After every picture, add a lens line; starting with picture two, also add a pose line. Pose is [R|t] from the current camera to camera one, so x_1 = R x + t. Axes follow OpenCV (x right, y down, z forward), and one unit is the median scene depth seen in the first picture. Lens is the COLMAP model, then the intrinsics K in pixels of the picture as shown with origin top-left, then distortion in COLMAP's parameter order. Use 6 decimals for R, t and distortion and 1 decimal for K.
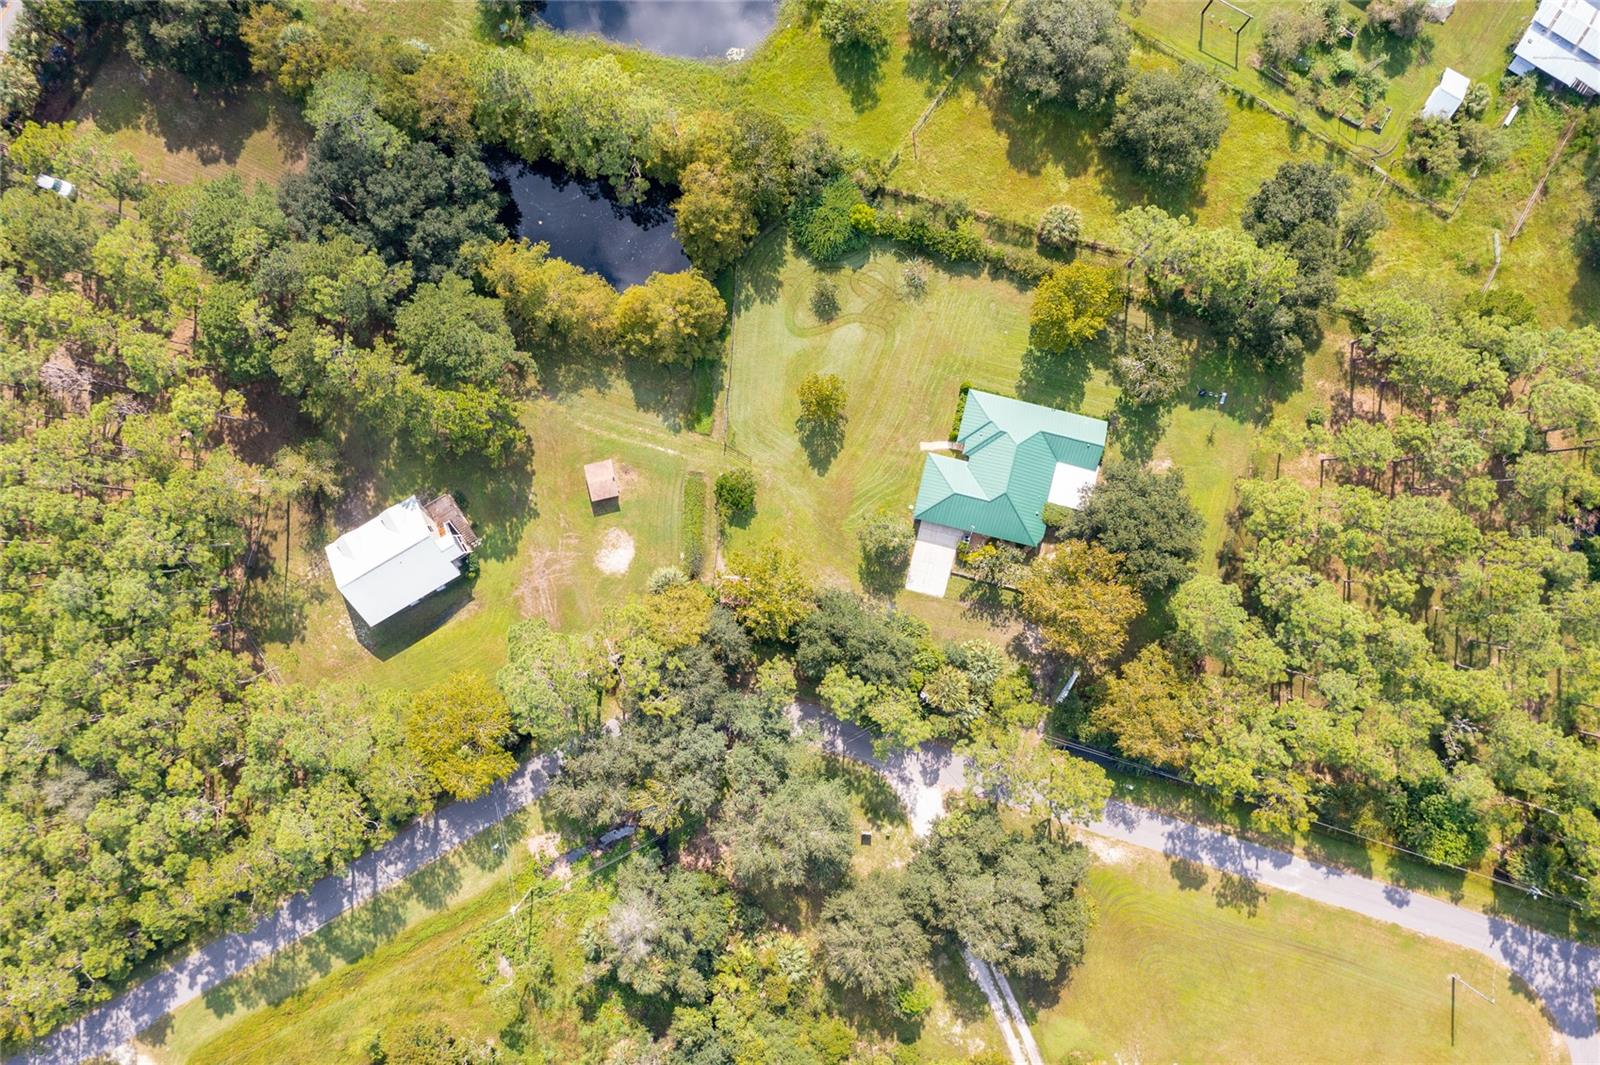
lens RADIAL K [[1299.9, 0, 782.1], [0, 1299.9, 538.2], [0, 0, 1]] dist [-0.021688, 0.063954]
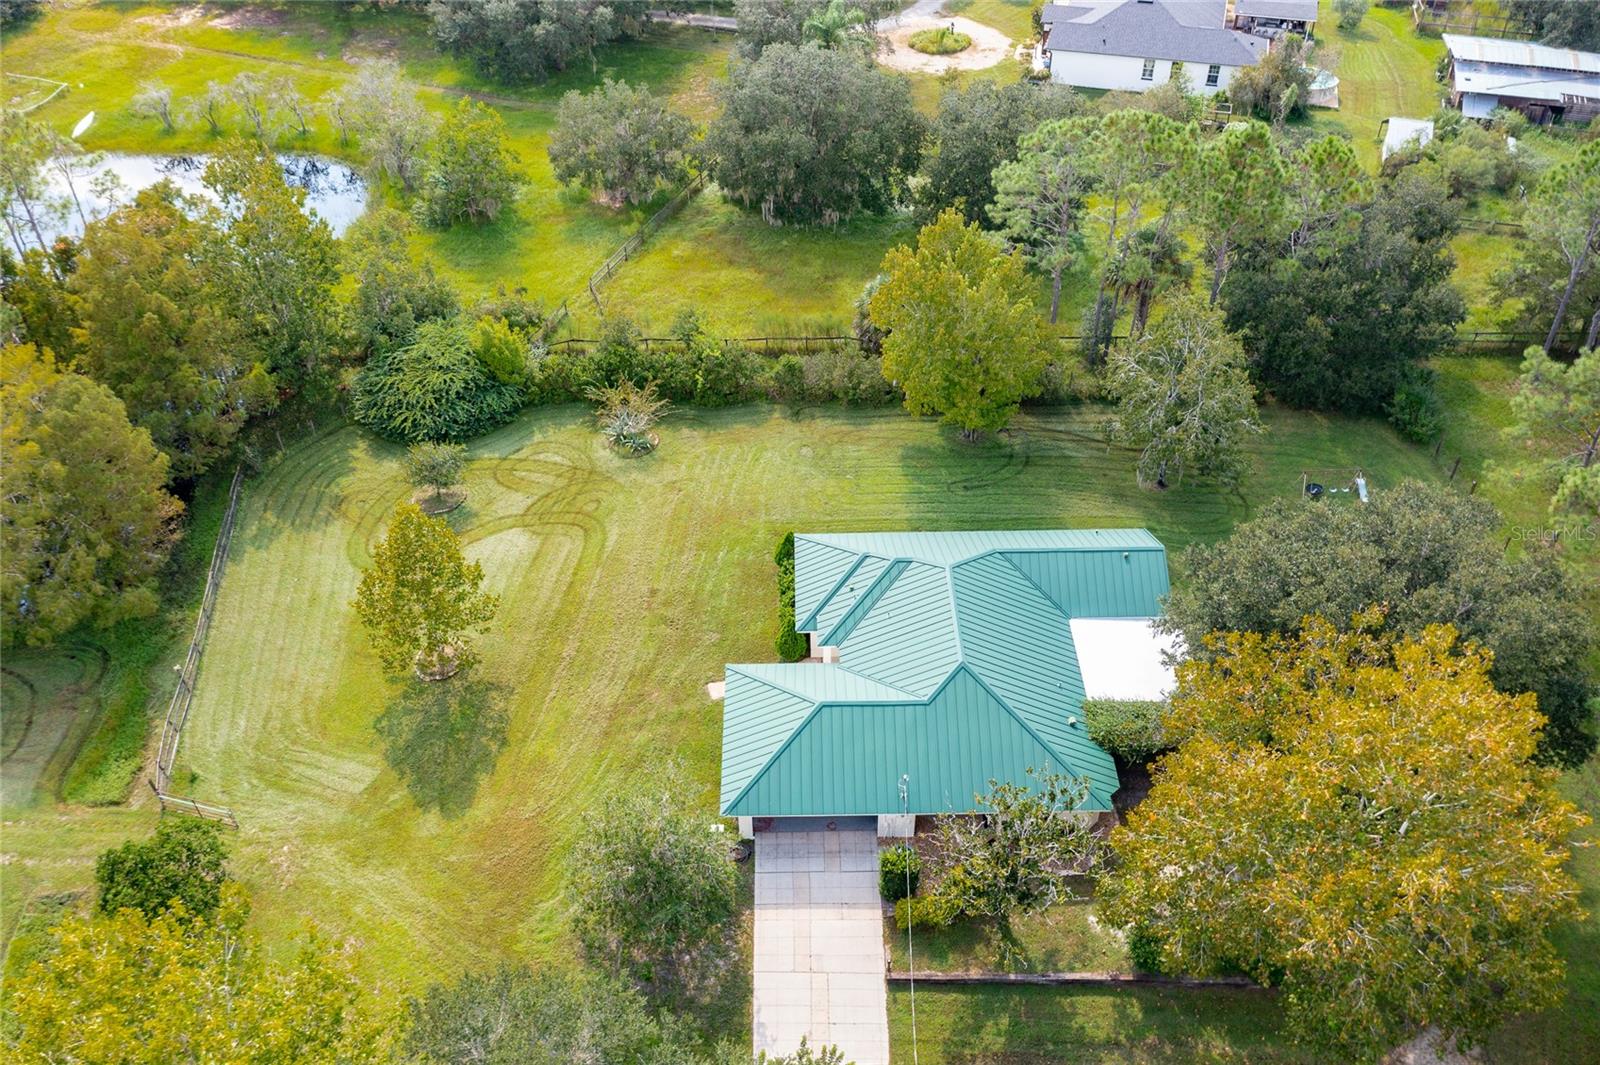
lens RADIAL K [[1299.9, 0, 782.1], [0, 1299.9, 538.2], [0, 0, 1]] dist [-0.021688, 0.063954]
pose [[0.972911, -0.151467, 0.174647, 0.068435], [0.231148, 0.624853, -0.745741, 0.184196], [0.003826, 0.765909, 0.642938, 0.729058]]
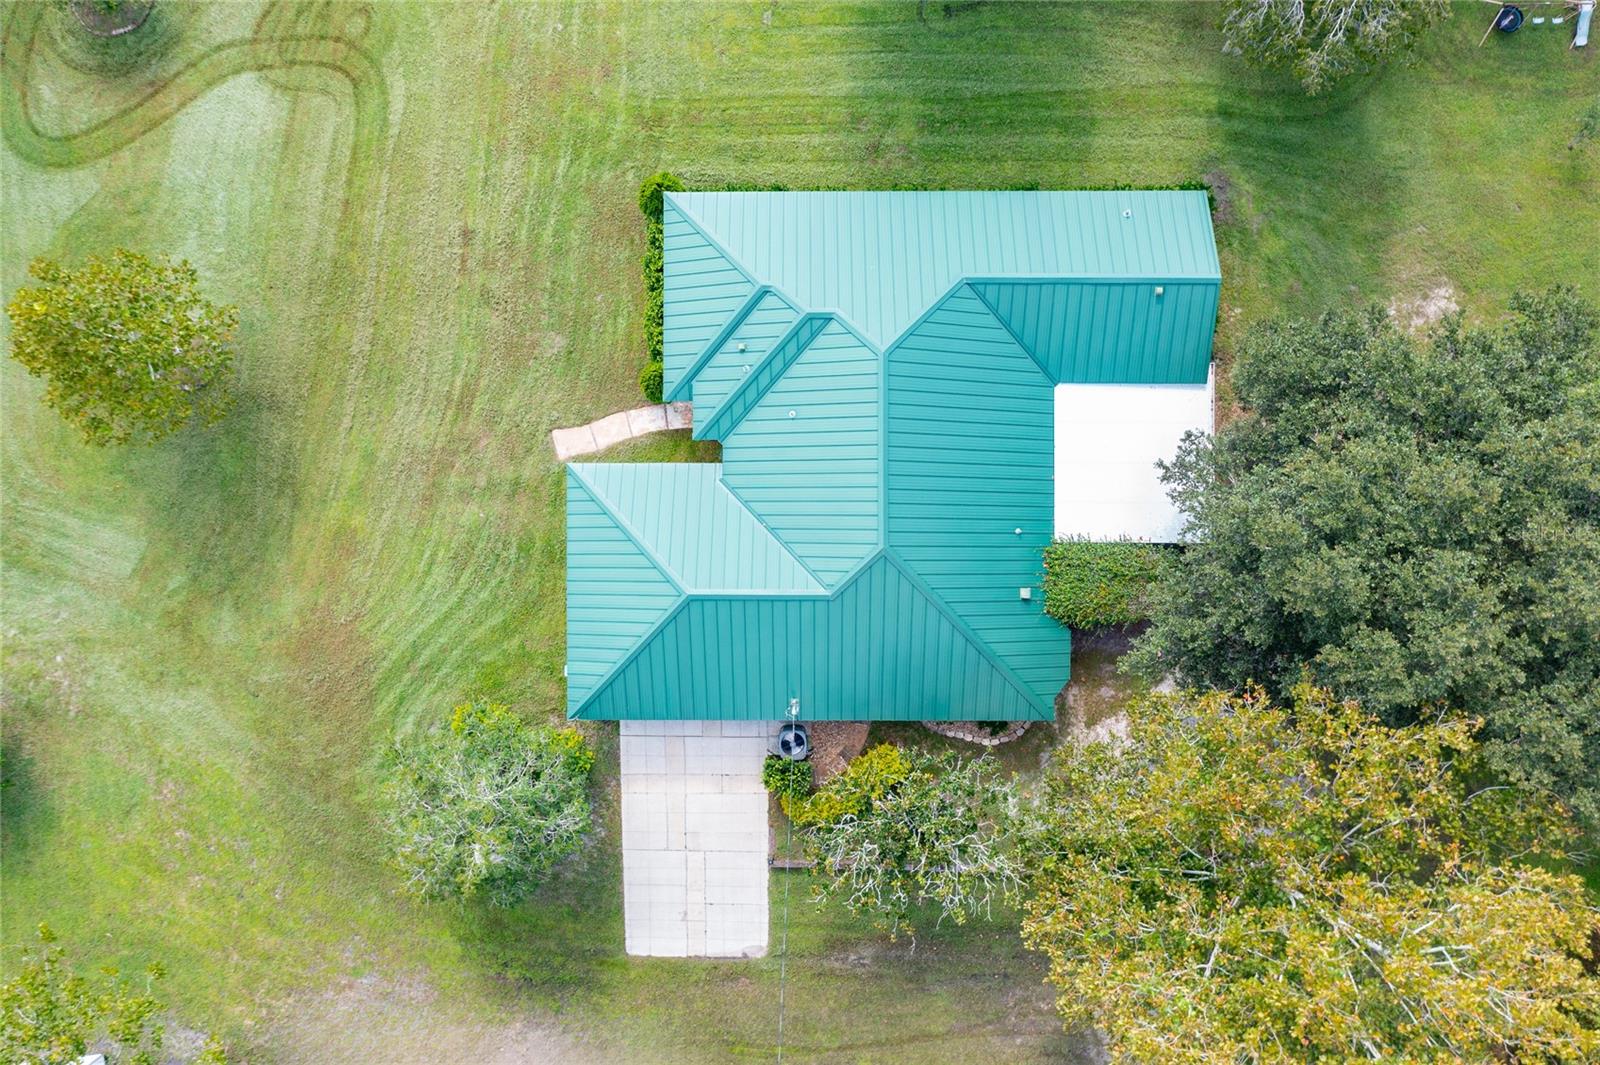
lens RADIAL K [[1299.9, 0, 782.1], [0, 1299.9, 538.2], [0, 0, 1]] dist [-0.021688, 0.063954]
pose [[0.973155, -0.230147, 0.001281, 0.148711], [0.230120, 0.972921, -0.021686, -0.035102], [0.003745, 0.021398, 0.999764, 0.727123]]
